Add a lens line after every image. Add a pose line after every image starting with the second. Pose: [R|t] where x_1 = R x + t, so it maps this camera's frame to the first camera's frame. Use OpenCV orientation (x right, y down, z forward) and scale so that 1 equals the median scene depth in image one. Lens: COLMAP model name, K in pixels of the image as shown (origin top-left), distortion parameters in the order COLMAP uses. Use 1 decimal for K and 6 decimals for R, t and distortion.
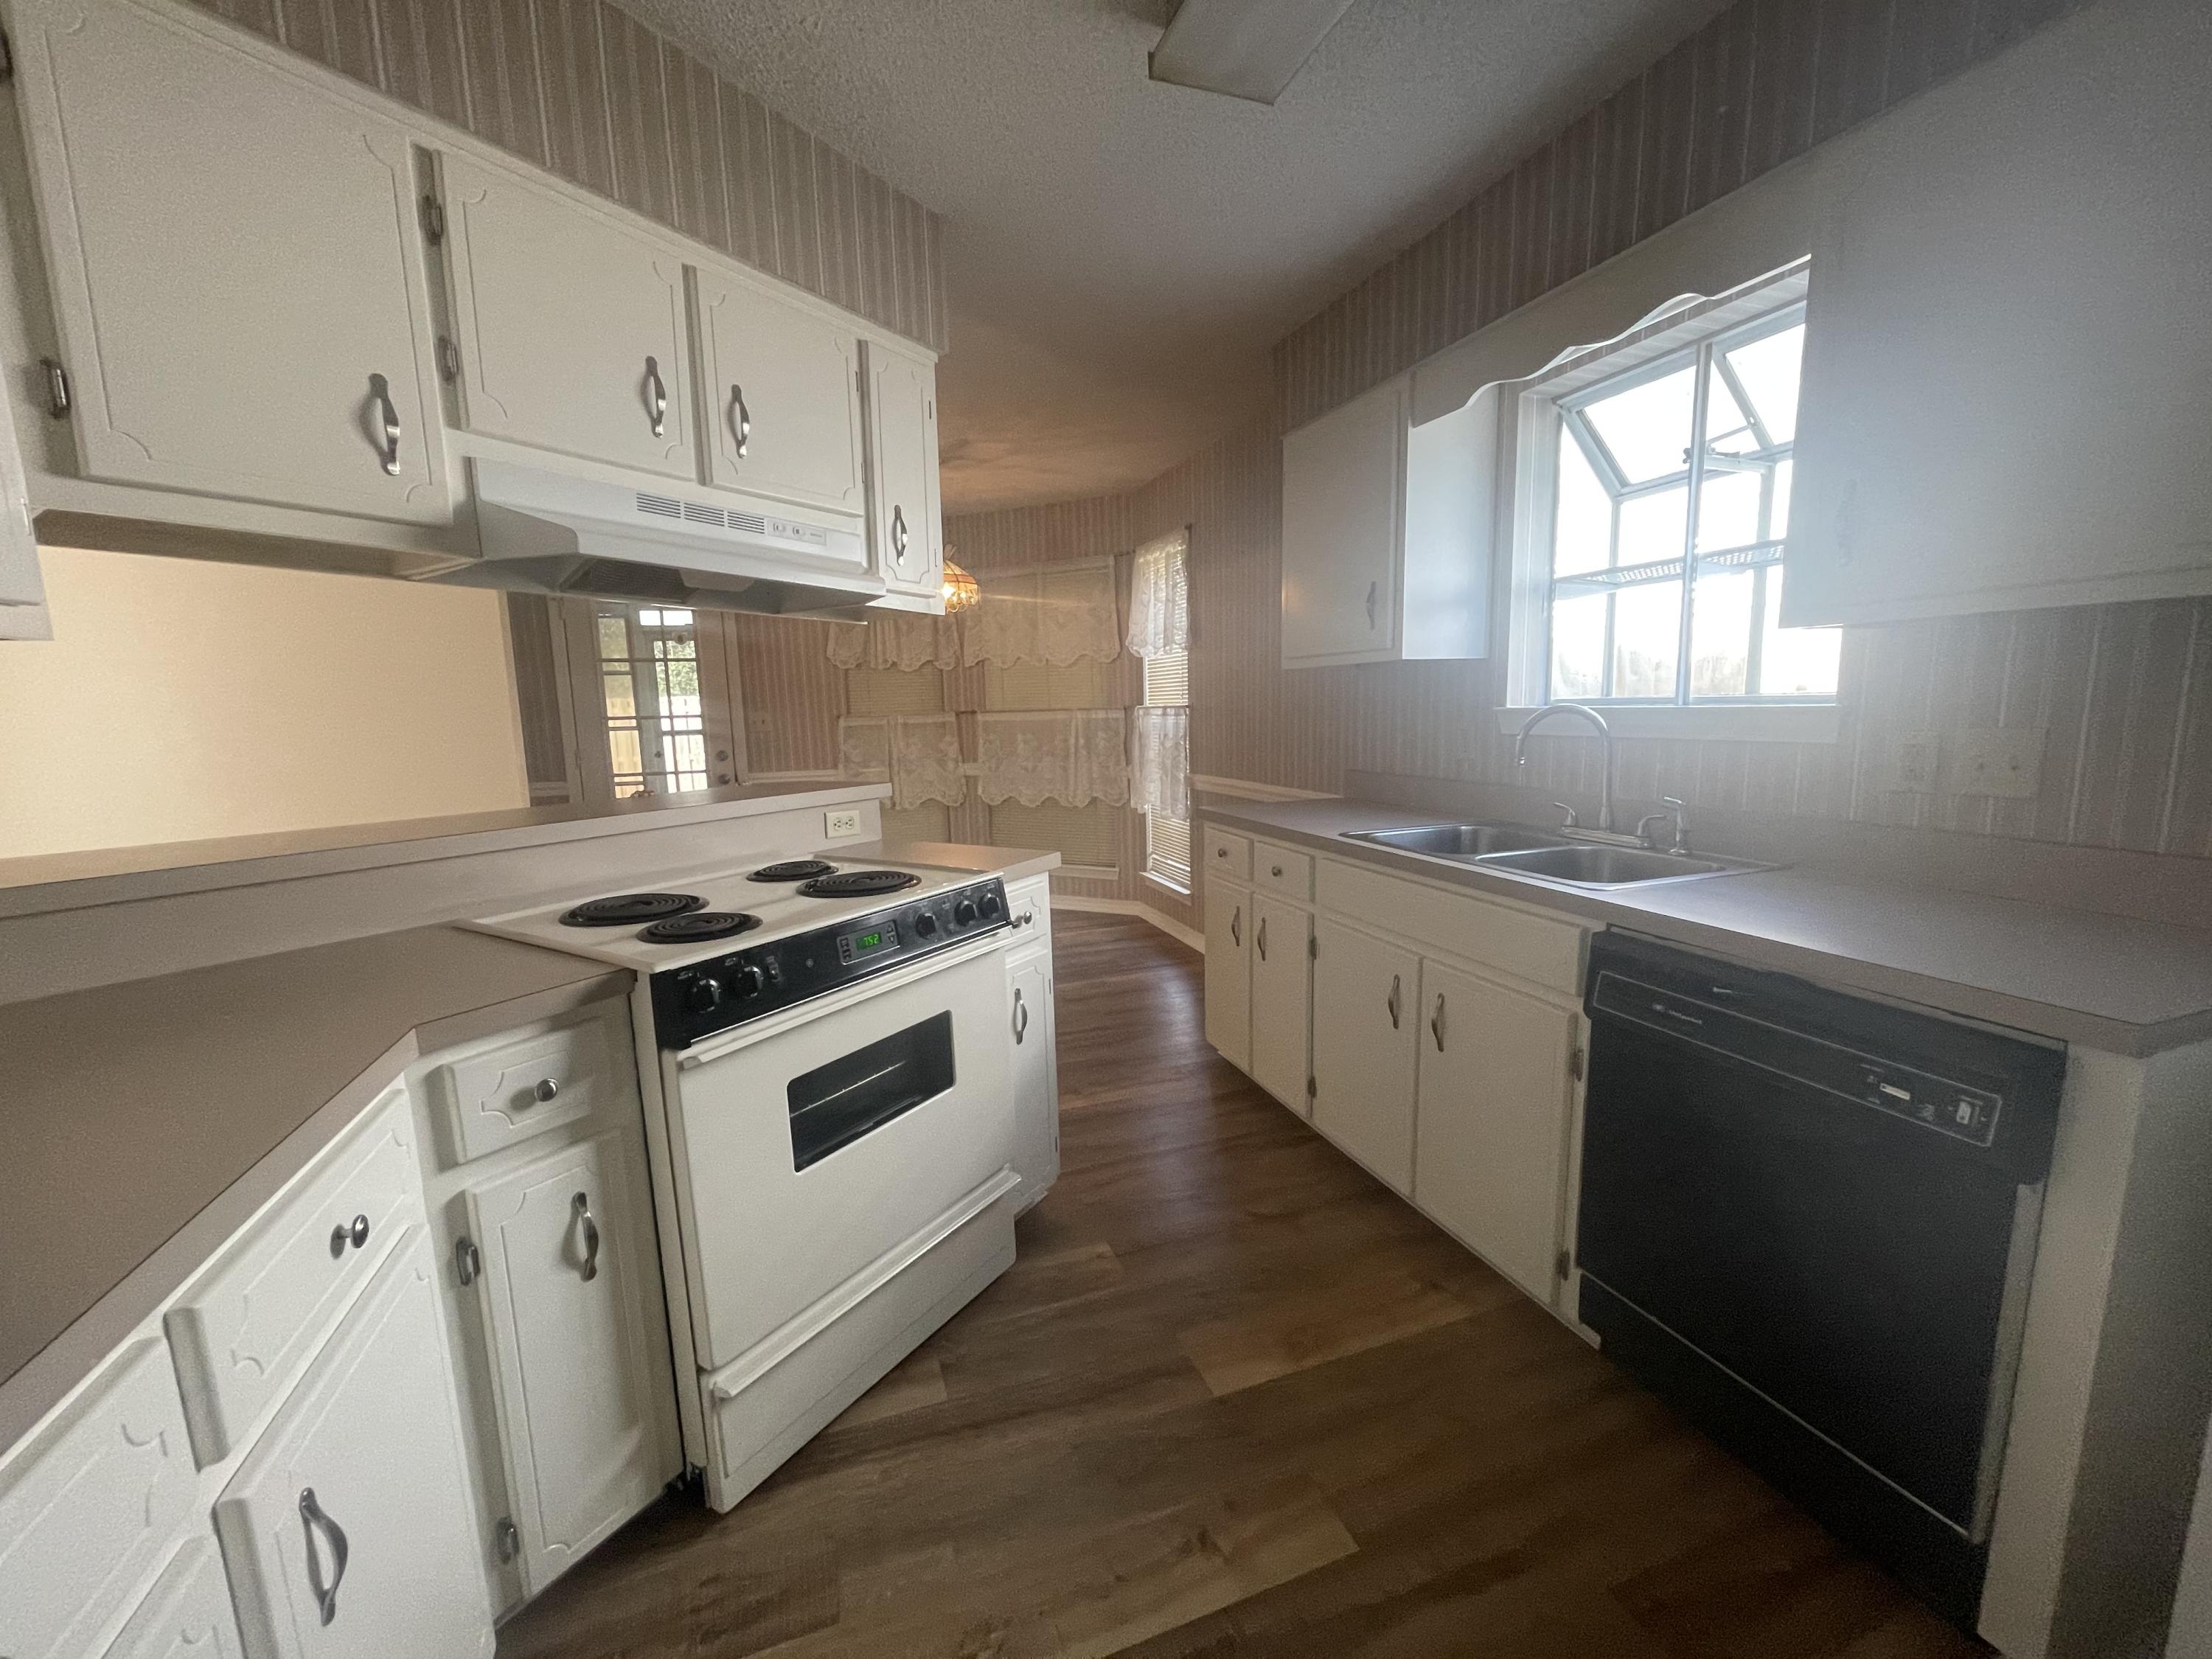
lens RADIAL K [[888.8, 0, 1102.8], [0, 888.8, 836.5], [0, 0, 1]] dist [-0.001145, -0.000797]
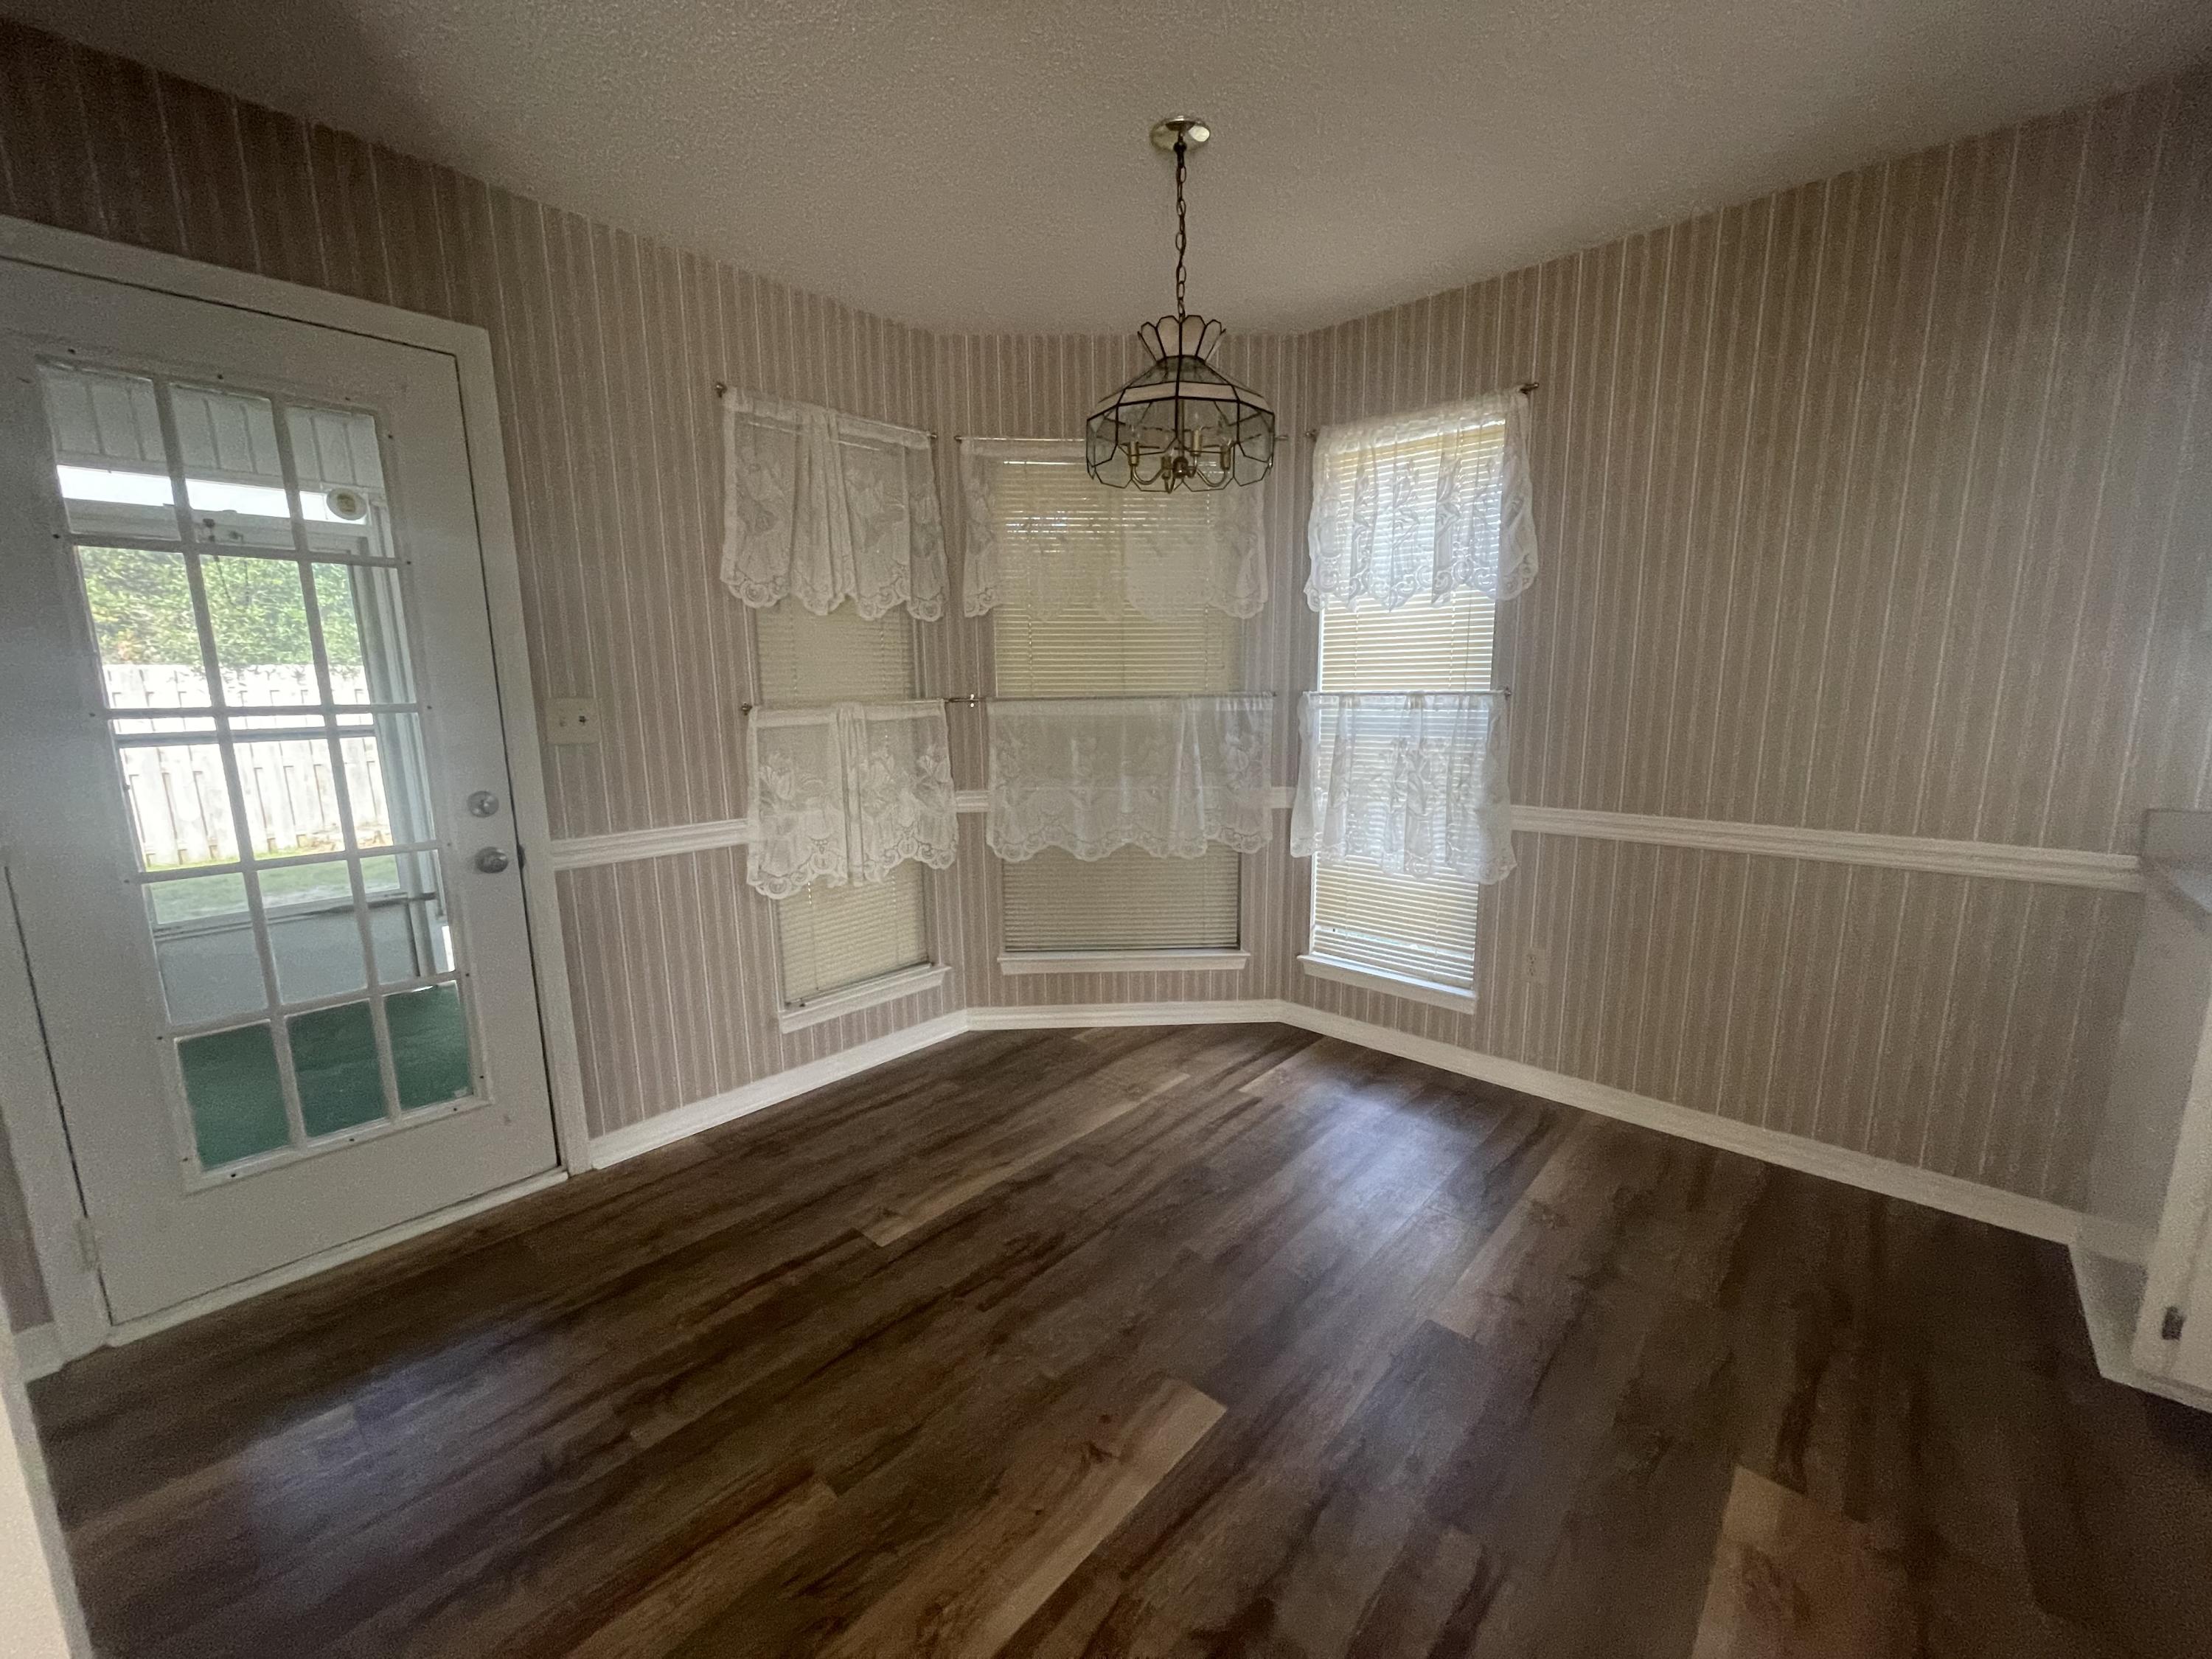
lens RADIAL K [[888.8, 0, 1102.8], [0, 888.8, 836.5], [0, 0, 1]] dist [-0.001145, -0.000797]
pose [[0.881715, -0.064930, 0.467292, -0.356150], [0.060401, 0.997869, 0.024685, -0.066014], [-0.467899, 0.006460, 0.883758, 0.490785]]
